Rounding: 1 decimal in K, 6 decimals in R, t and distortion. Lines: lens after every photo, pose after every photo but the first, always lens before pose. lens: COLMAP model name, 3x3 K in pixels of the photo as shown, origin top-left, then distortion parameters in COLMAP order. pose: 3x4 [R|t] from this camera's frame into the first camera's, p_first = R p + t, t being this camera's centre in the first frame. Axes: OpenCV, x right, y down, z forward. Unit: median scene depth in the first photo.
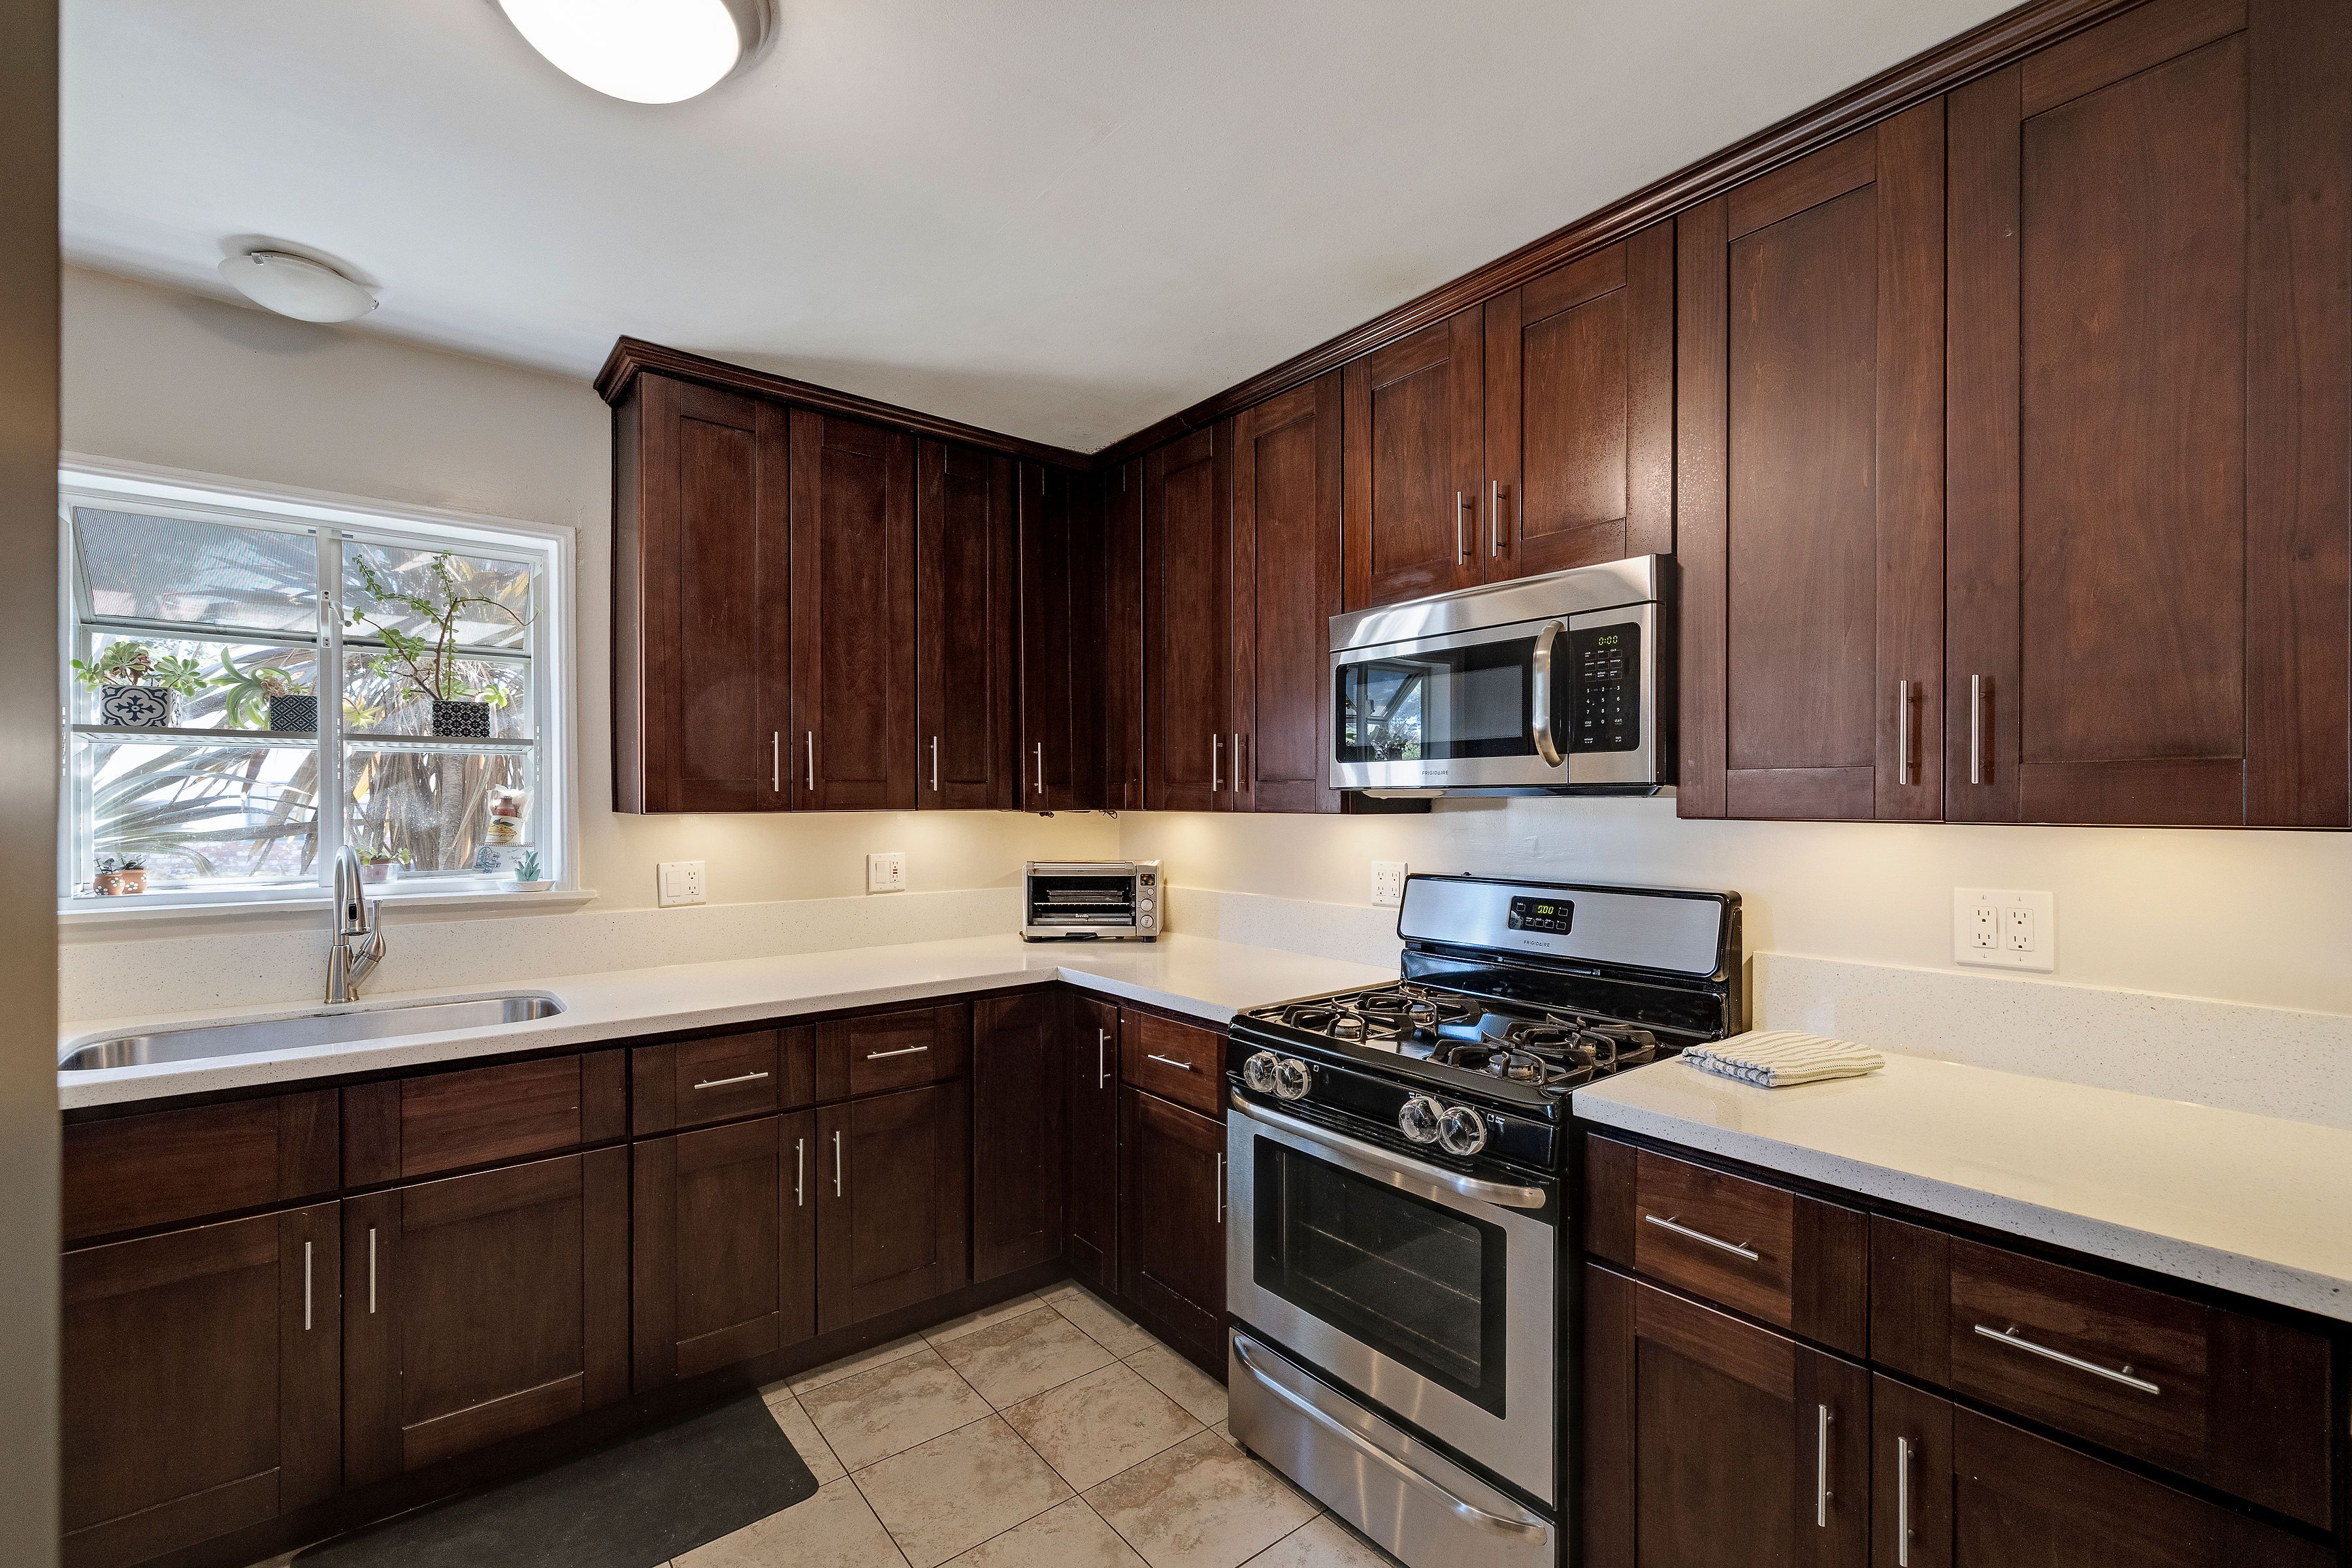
lens RADIAL K [[987.5, 0, 1173.6], [0, 987.5, 803.4], [0, 0, 1]] dist [-0.000195, -0.000182]
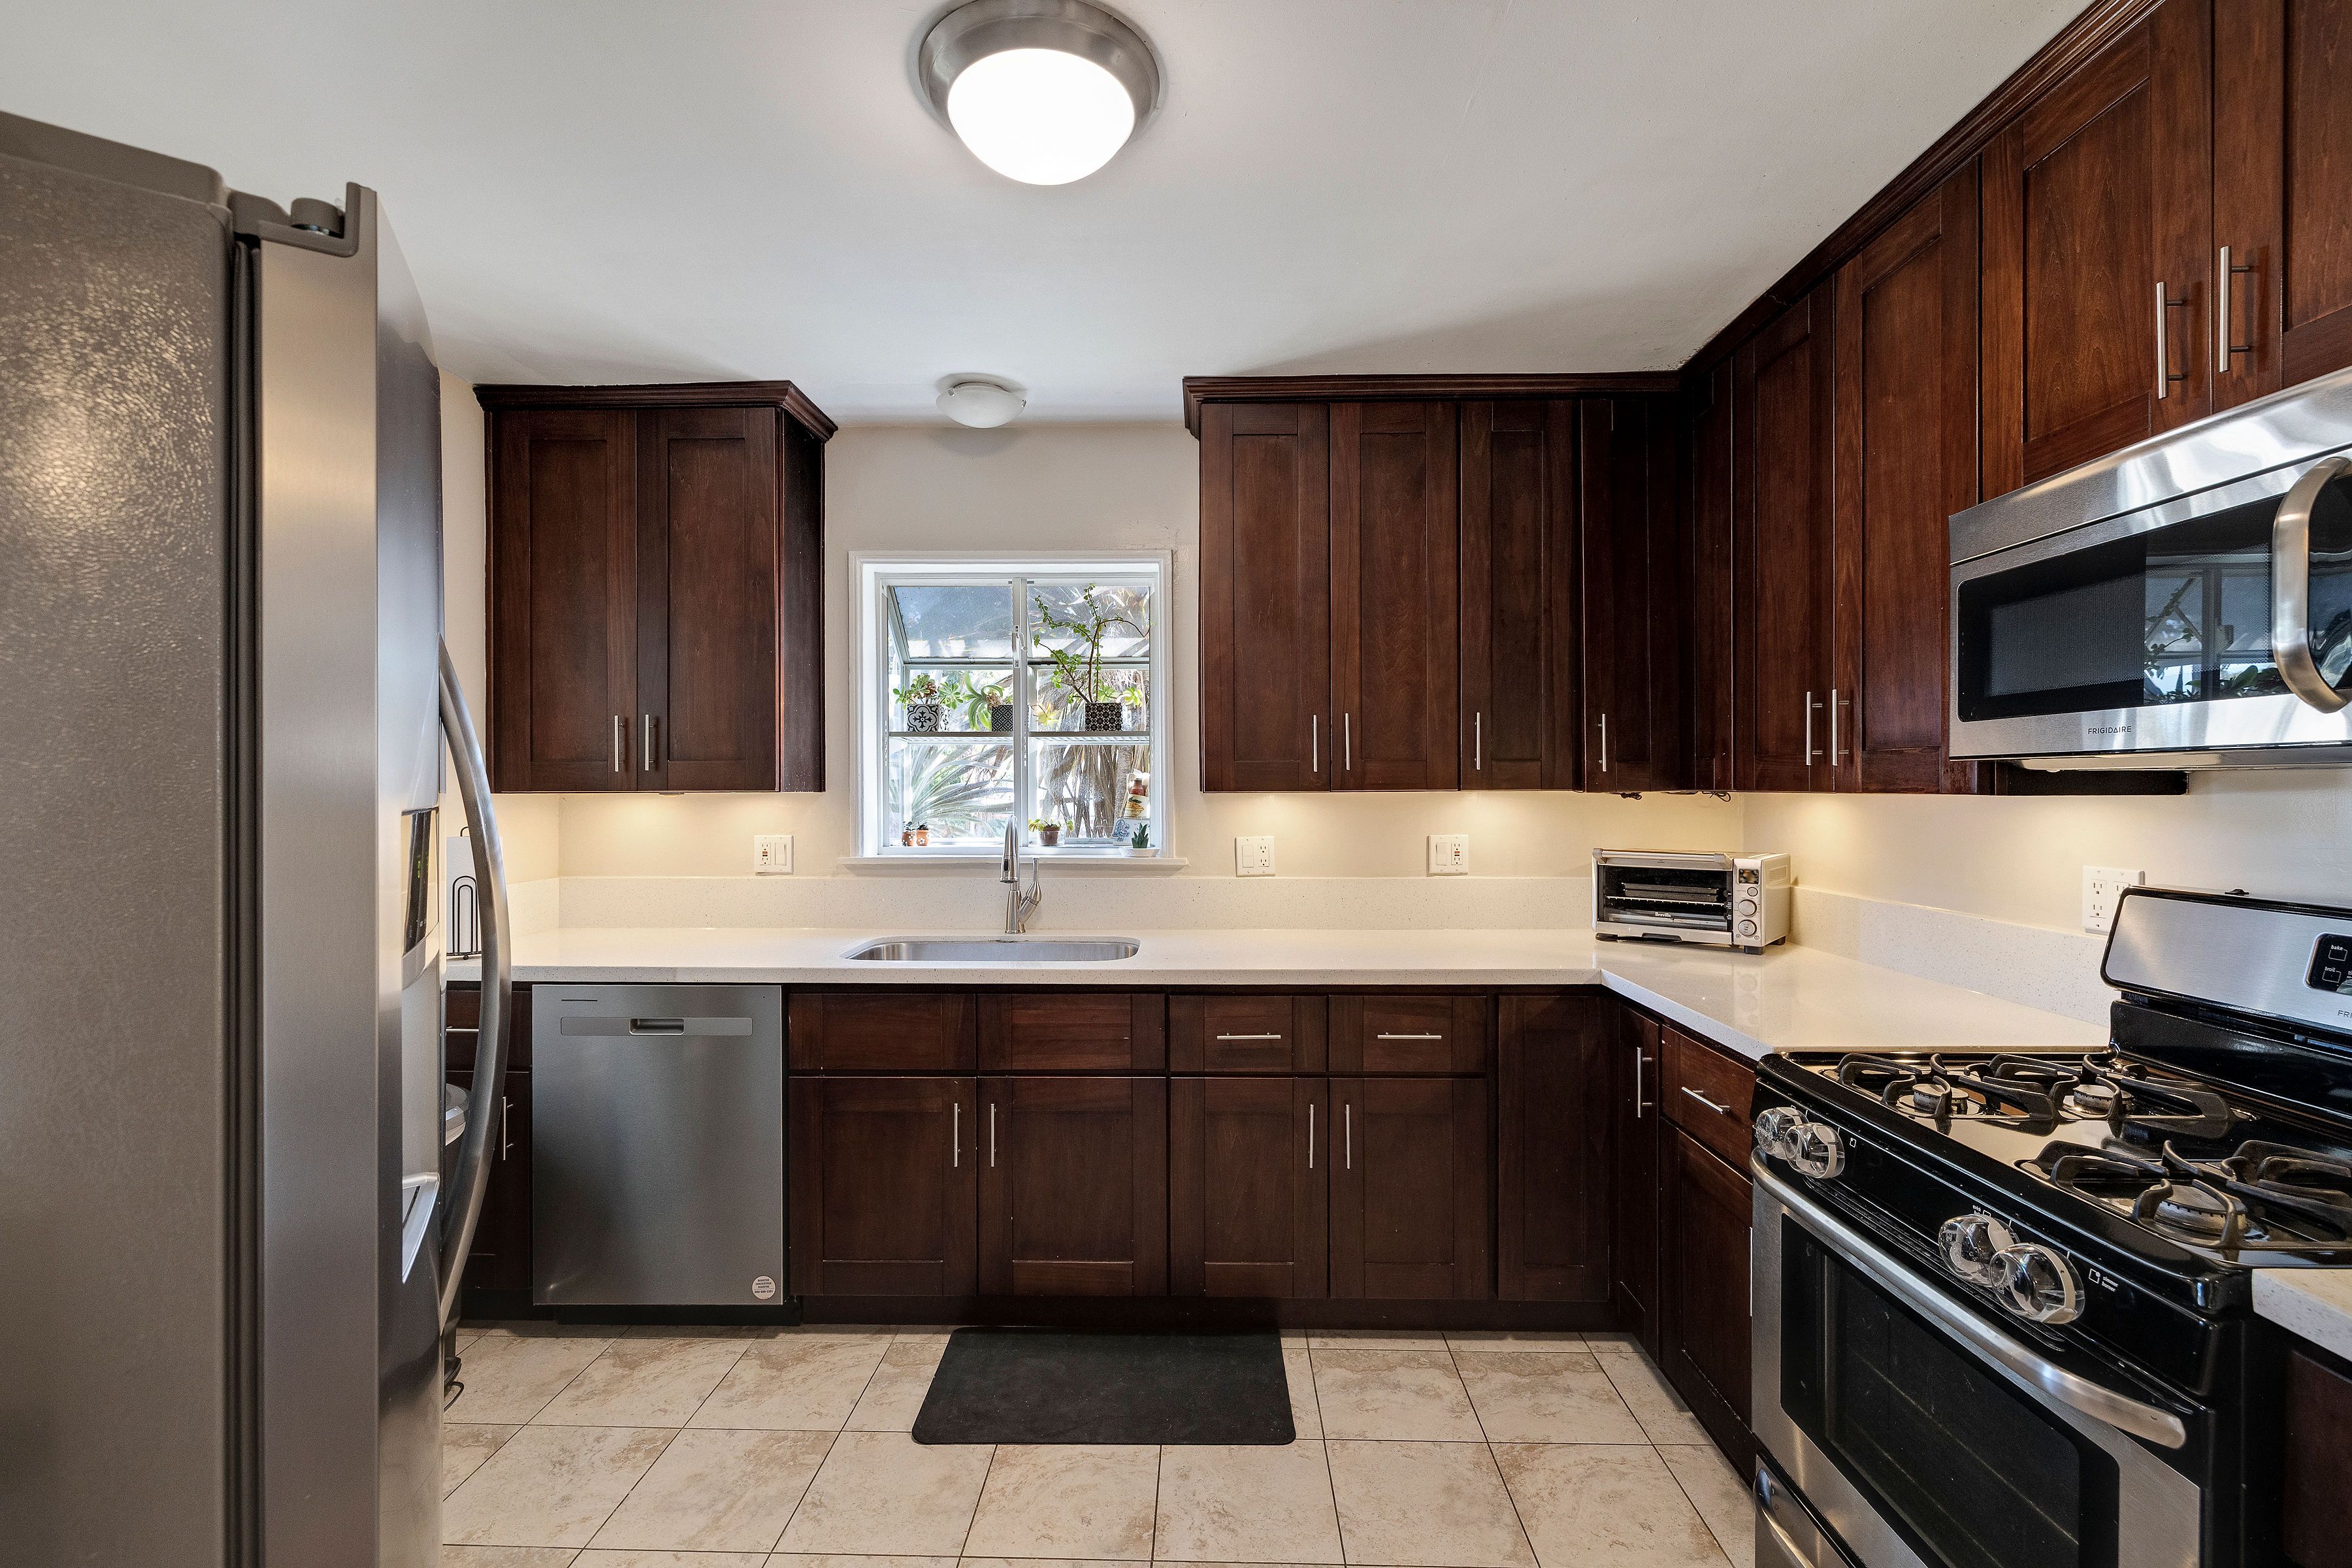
lens RADIAL K [[998.6, 0, 1163.2], [0, 998.6, 791.0], [0, 0, 1]] dist [0.001601, 0.000289]
pose [[0.773402, 0.001749, -0.633913, 0.157546], [0.000961, 0.999992, 0.003932, 0.004134], [0.633915, -0.003650, 0.773394, 0.079008]]
